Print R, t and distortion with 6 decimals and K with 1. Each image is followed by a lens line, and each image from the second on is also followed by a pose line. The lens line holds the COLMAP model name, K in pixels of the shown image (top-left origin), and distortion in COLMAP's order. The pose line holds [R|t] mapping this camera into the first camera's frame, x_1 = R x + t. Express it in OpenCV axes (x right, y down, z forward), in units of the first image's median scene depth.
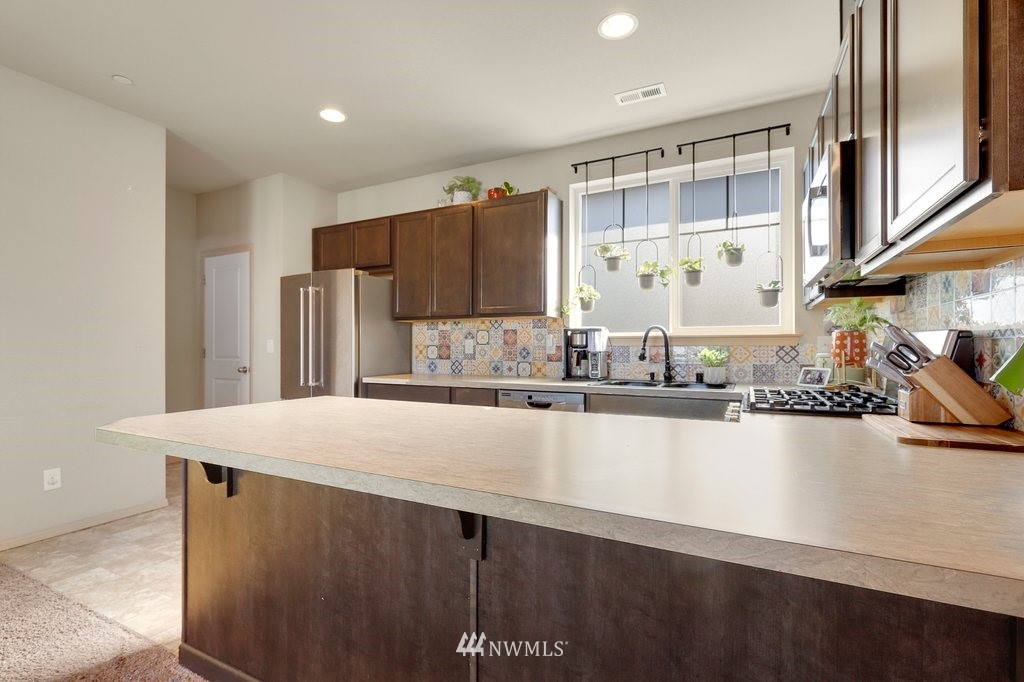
lens RADIAL K [[466.9, 0, 505.7], [0, 466.9, 346.4], [0, 0, 1]] dist [0.004219, -0.001333]
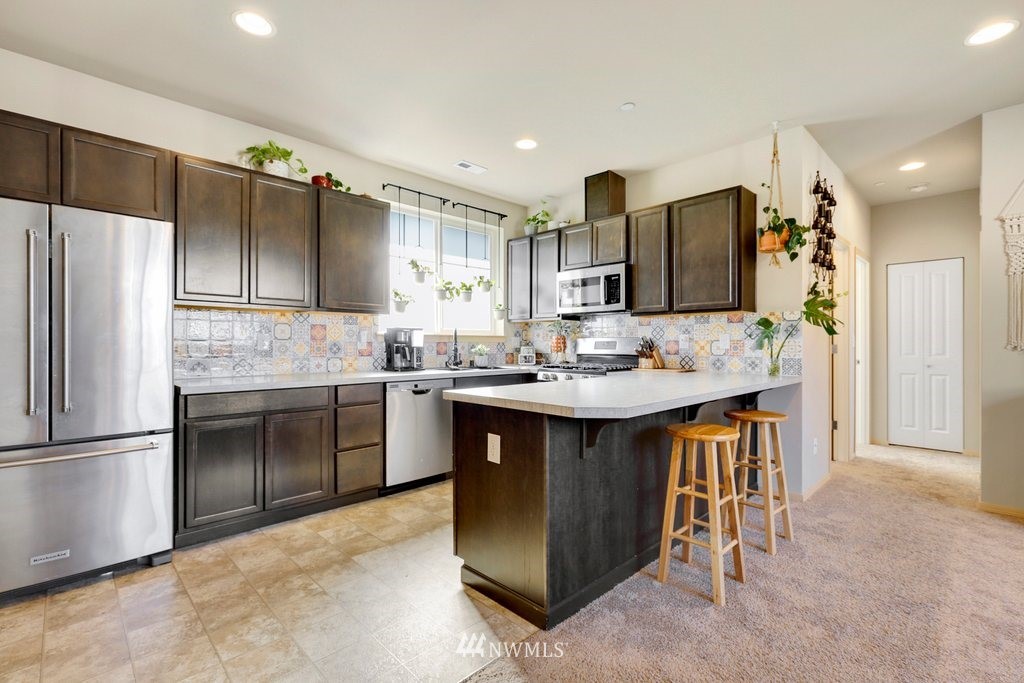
lens RADIAL K [[466.9, 0, 511.4], [0, 466.9, 342.1], [0, 0, 1]] dist [0.004219, -0.001333]
pose [[0.305334, 0.004558, 0.952234, -0.881438], [-0.002827, 0.999988, -0.003880, 0.002954], [-0.952241, -0.001507, 0.305343, 0.373625]]
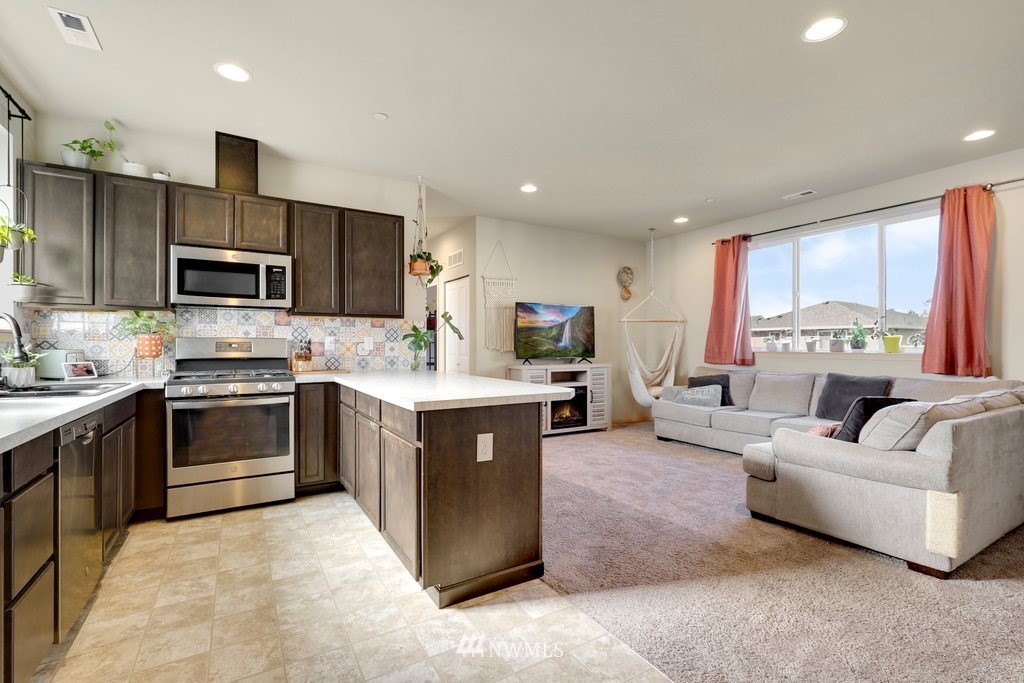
lens RADIAL K [[466.9, 0, 513.3], [0, 466.9, 347.0], [0, 0, 1]] dist [0.004219, -0.001333]
pose [[-0.864478, -0.001570, 0.502669, -0.638879], [-0.001791, 0.999998, 0.000044, 0.004930], [-0.502668, -0.000862, -0.864479, 1.156070]]
